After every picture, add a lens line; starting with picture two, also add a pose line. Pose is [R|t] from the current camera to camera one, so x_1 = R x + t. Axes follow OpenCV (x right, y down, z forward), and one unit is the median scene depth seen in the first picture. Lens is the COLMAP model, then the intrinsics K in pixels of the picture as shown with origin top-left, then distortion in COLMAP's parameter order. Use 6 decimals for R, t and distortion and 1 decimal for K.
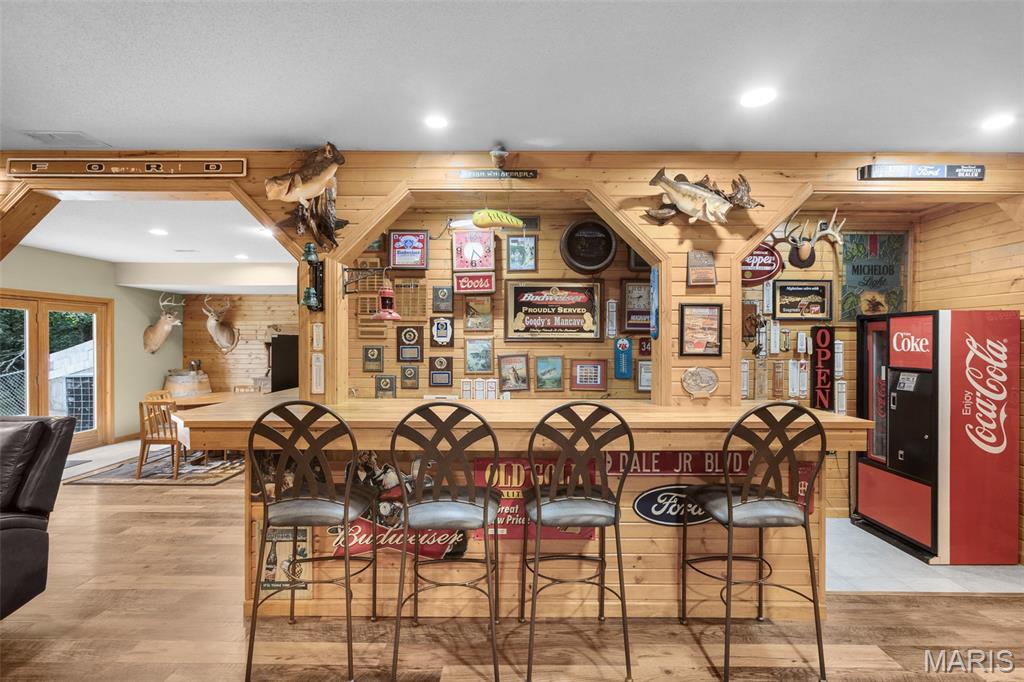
lens RADIAL K [[463.0, 0, 517.8], [0, 463.0, 345.5], [0, 0, 1]] dist [-0.011967, 0.006636]
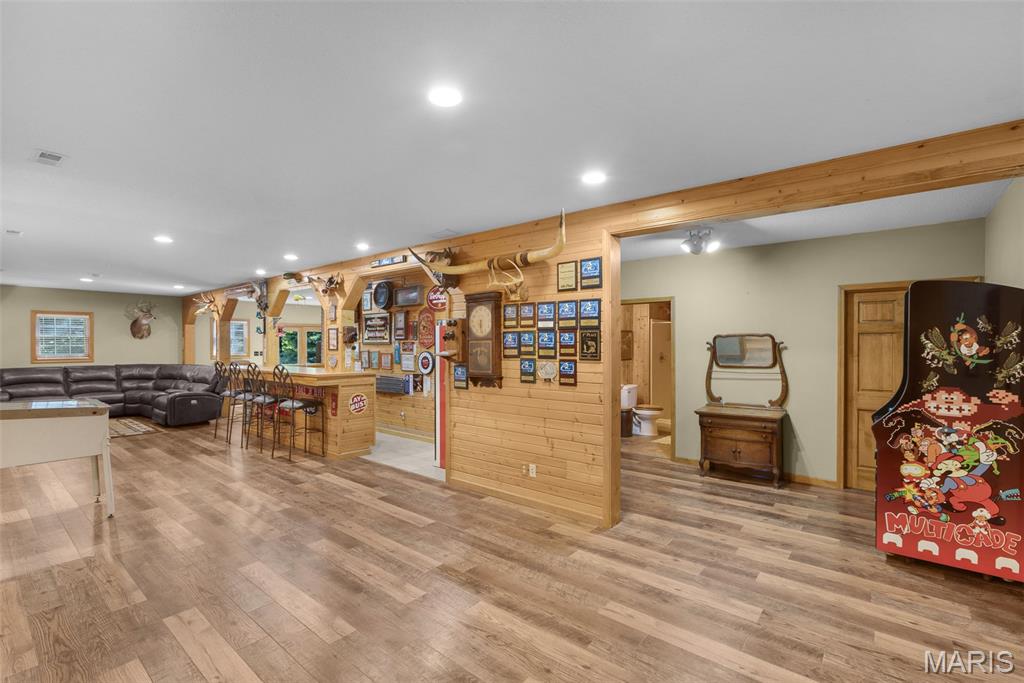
lens RADIAL K [[463.0, 0, 510.9], [0, 463.0, 346.4], [0, 0, 1]] dist [-0.011967, 0.006636]
pose [[0.771661, -0.000459, -0.636034, 1.817177], [-0.004674, 0.999969, -0.006392, 0.010813], [0.636017, 0.007906, 0.771635, -0.173449]]
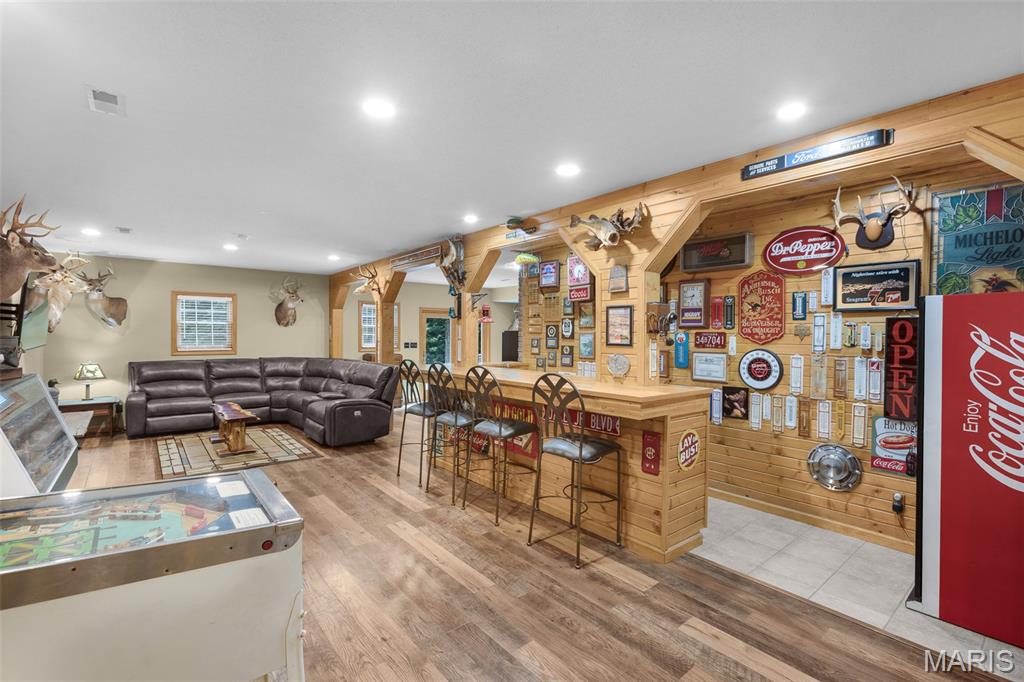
lens RADIAL K [[463.0, 0, 513.1], [0, 463.0, 340.2], [0, 0, 1]] dist [-0.011967, 0.006636]
pose [[0.638938, 0.010225, -0.769190, 0.848422], [-0.012464, 0.999918, 0.002939, 0.005305], [0.769157, 0.007709, 0.639013, -0.051052]]
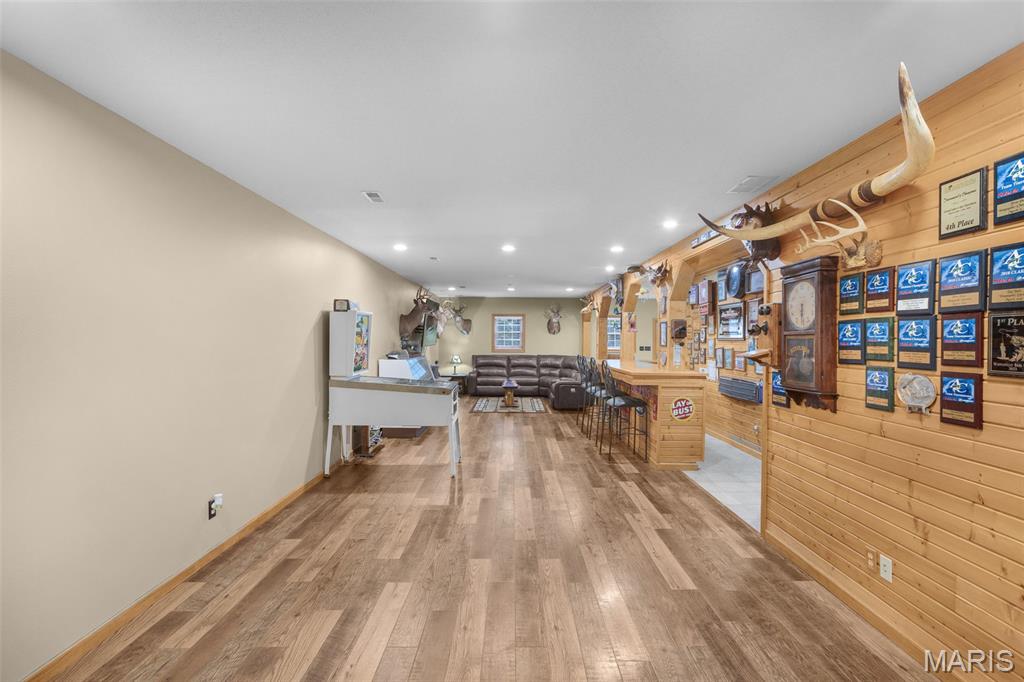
lens RADIAL K [[463.0, 0, 515.4], [0, 463.0, 341.9], [0, 0, 1]] dist [-0.011967, 0.006636]
pose [[0.017109, 0.003982, -0.999846, 1.759747], [-0.018531, 0.999822, 0.003664, 0.005920], [0.999682, 0.018466, 0.017180, 0.194830]]
